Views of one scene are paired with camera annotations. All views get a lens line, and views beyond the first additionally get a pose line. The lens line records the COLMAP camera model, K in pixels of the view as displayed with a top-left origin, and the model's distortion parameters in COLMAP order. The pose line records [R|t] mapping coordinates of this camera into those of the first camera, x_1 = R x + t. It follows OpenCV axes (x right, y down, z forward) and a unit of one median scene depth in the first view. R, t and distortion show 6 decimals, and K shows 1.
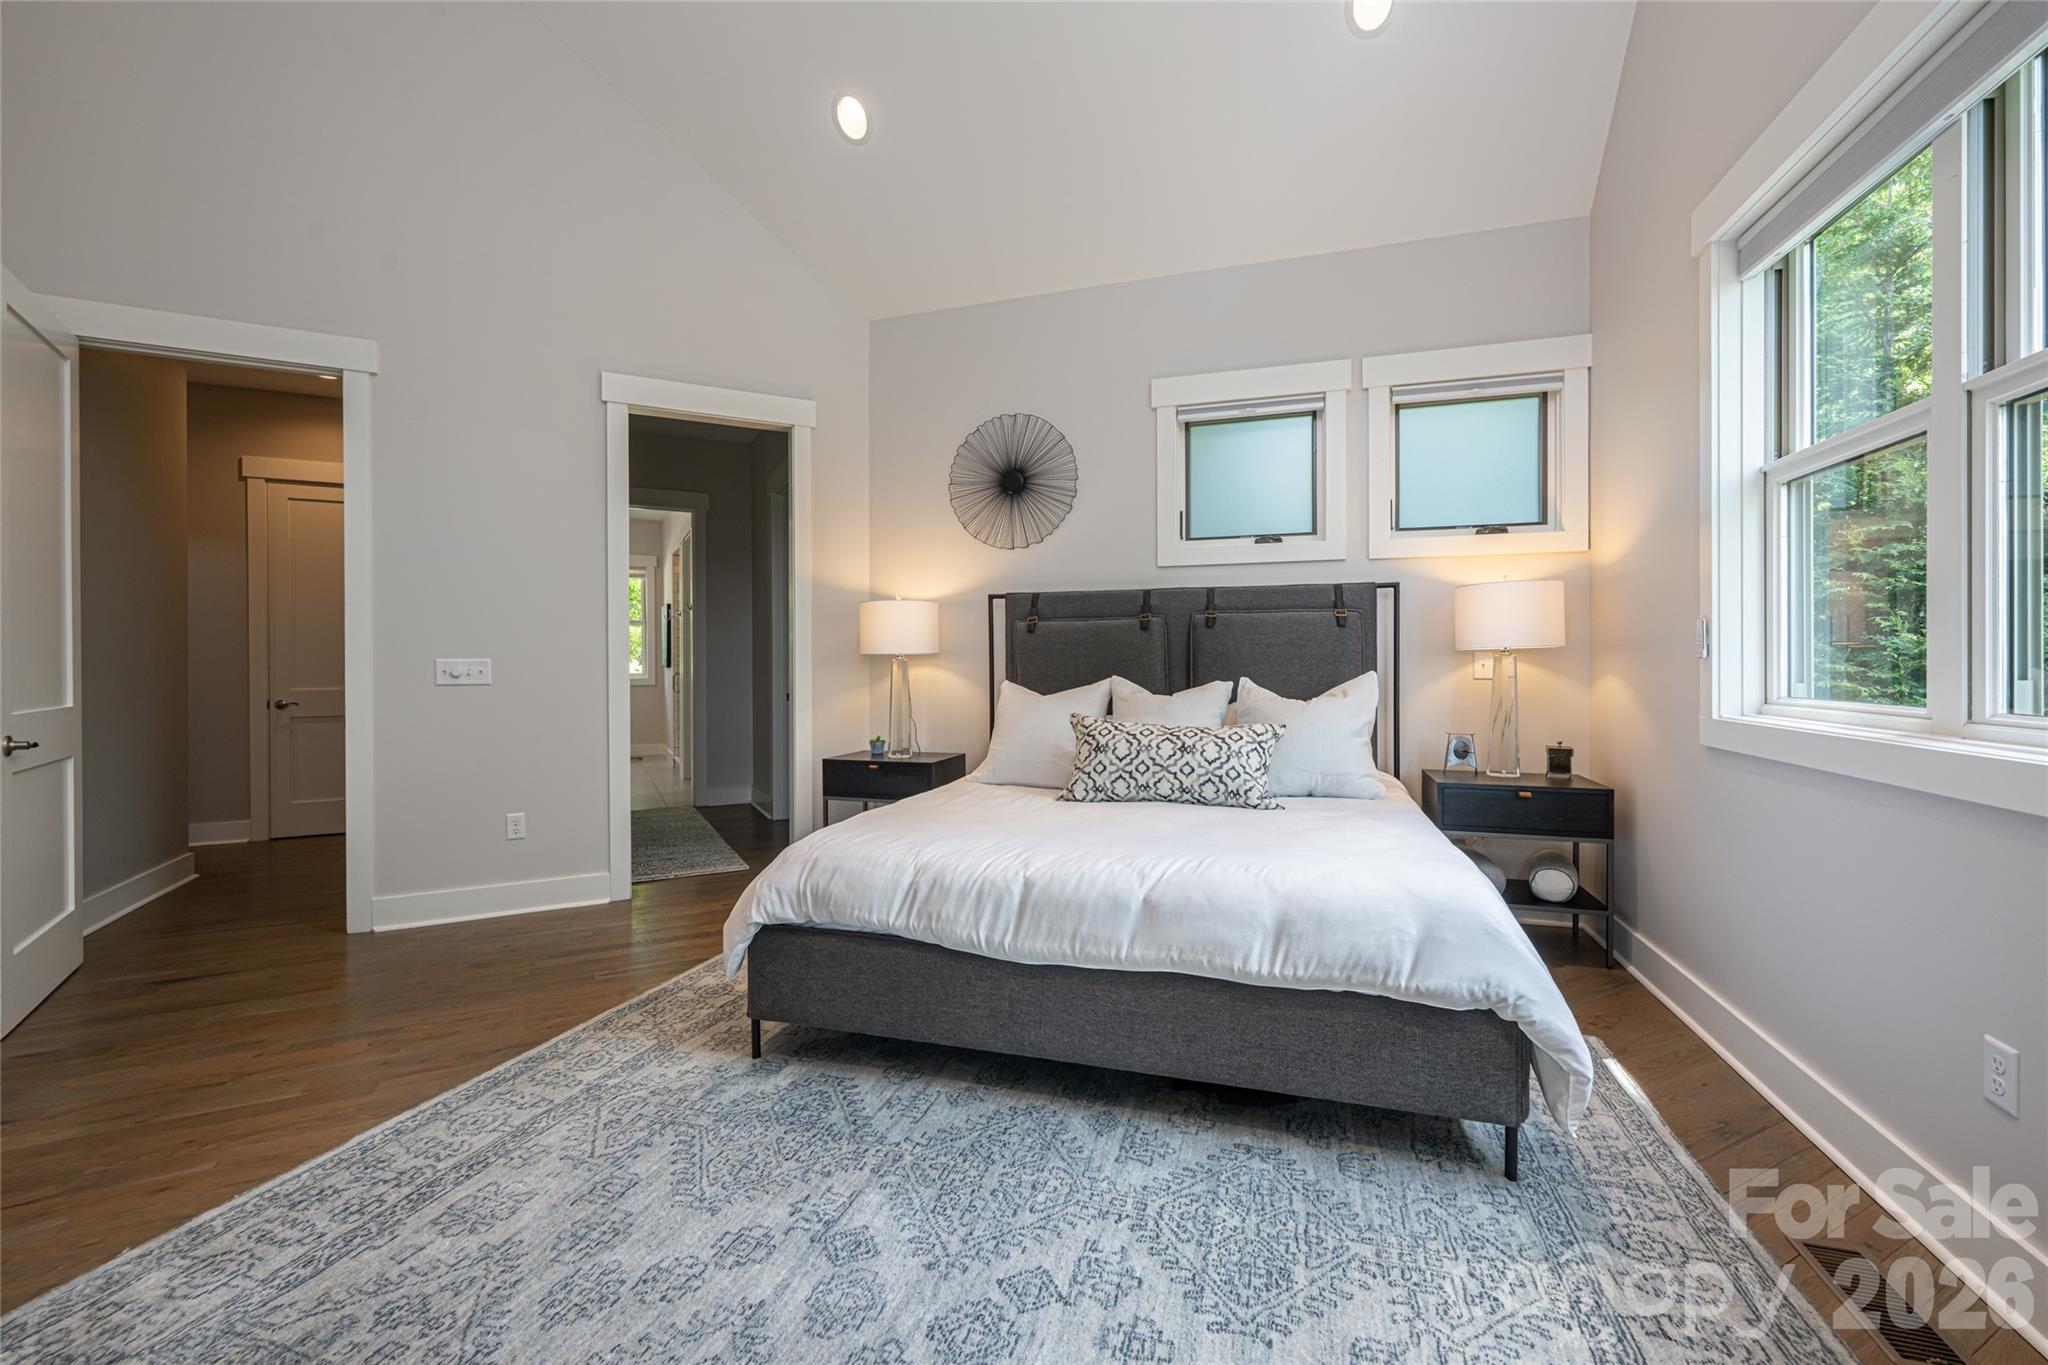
lens RADIAL K [[850.2, 0, 1024.0], [0, 850.2, 682.5], [0, 0, 1]] dist [-0.001713, -0.000121]
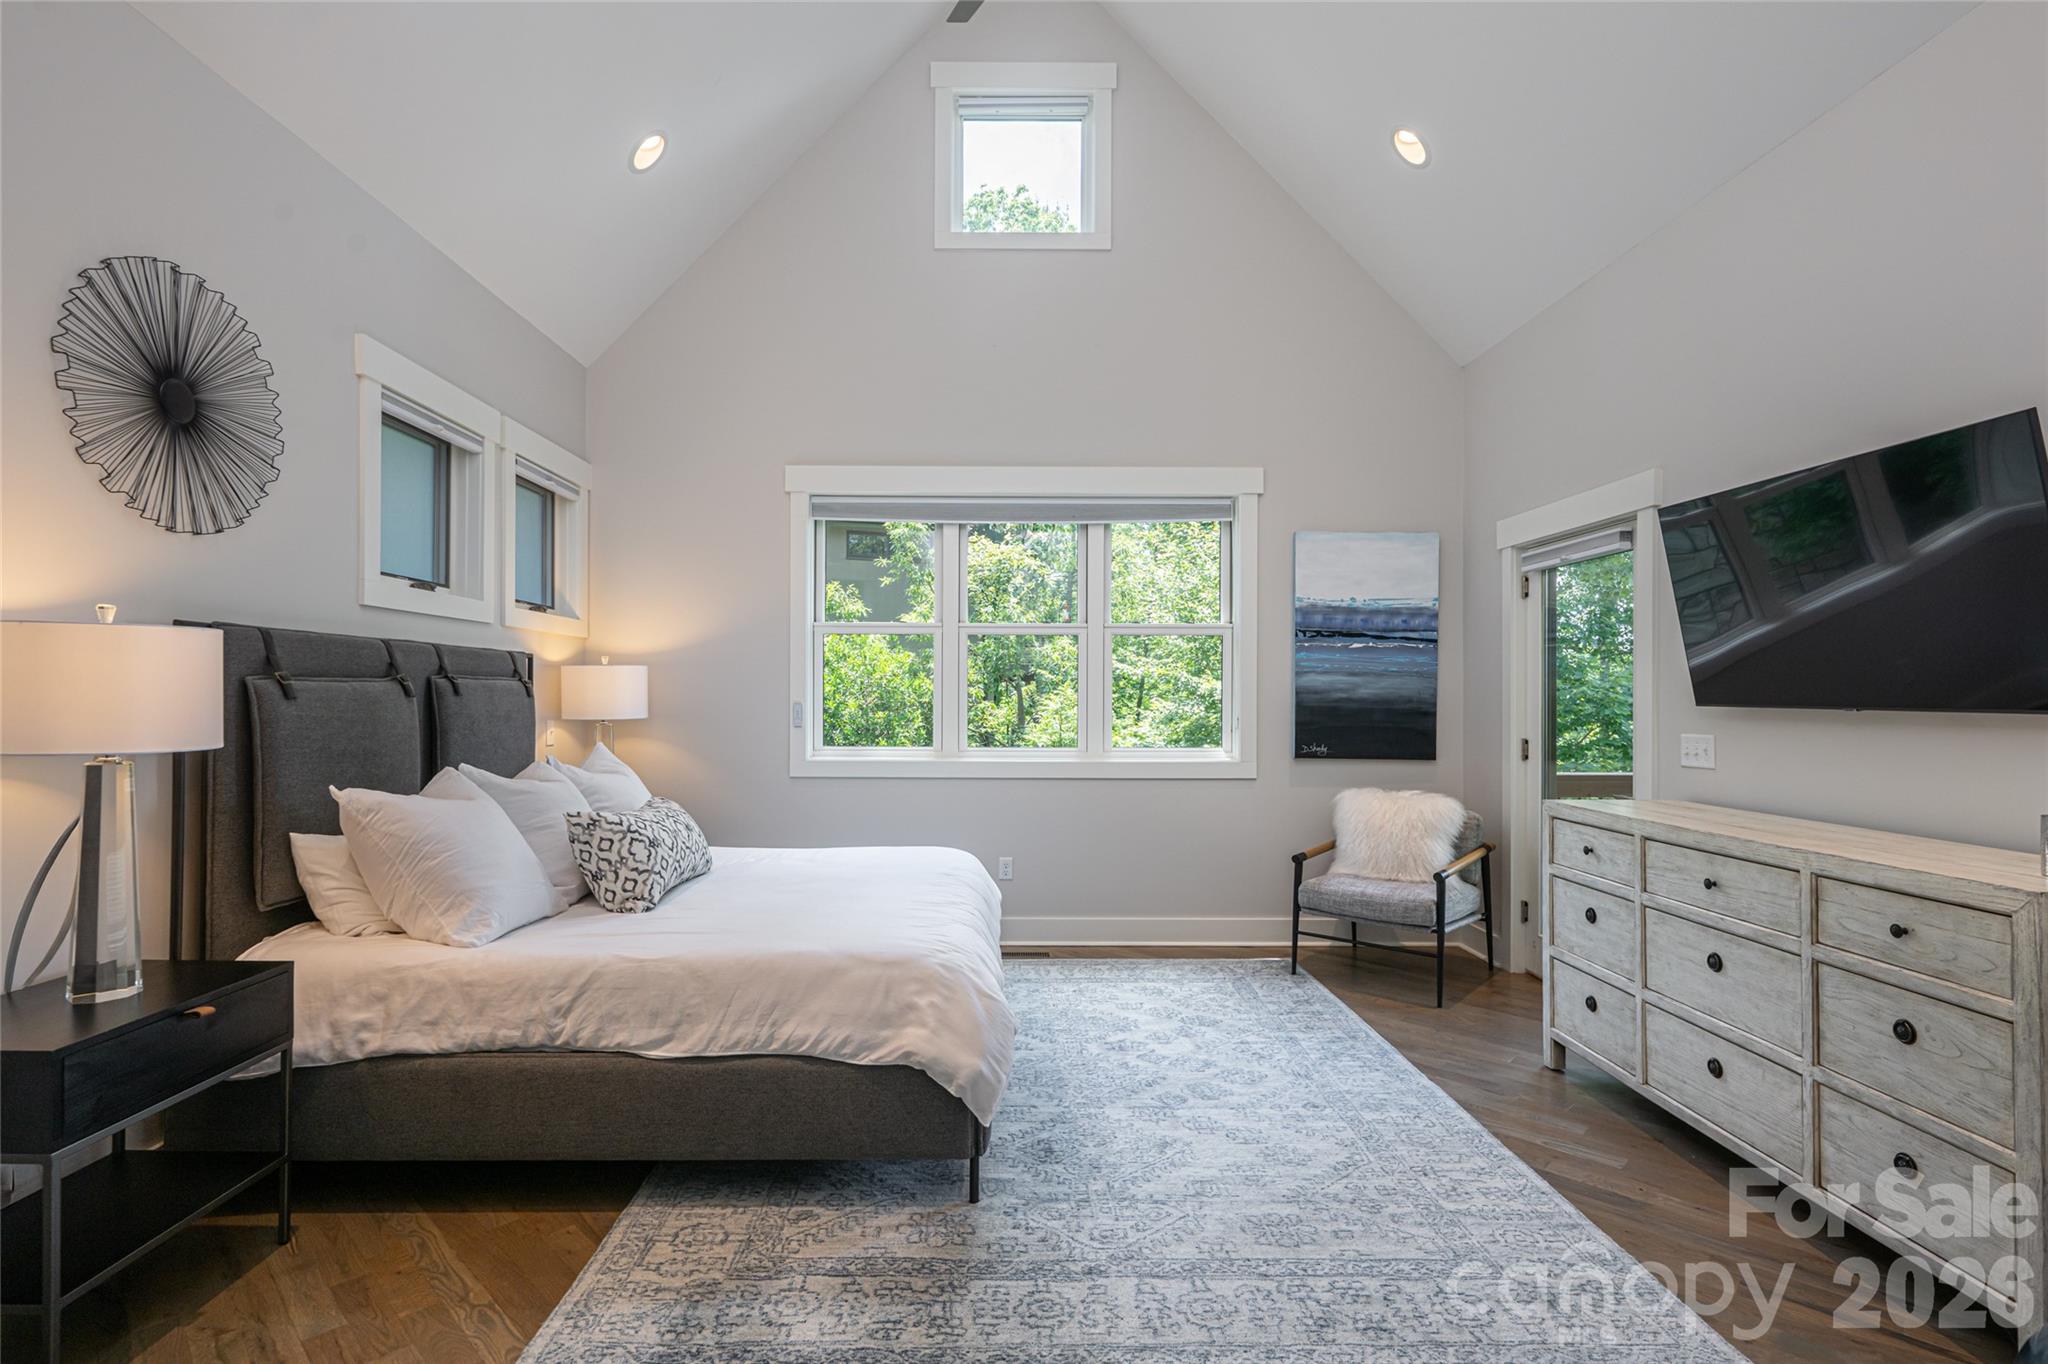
lens RADIAL K [[994.0, 0, 1024.0], [0, 994.0, 682.0], [0, 0, 1]] dist [0.001007, 0.000068]
pose [[-0.327143, 0.018933, 0.944785, -1.227745], [0.024720, 0.999629, -0.011472, -0.079879], [-0.944651, 0.019603, -0.327490, 1.190581]]
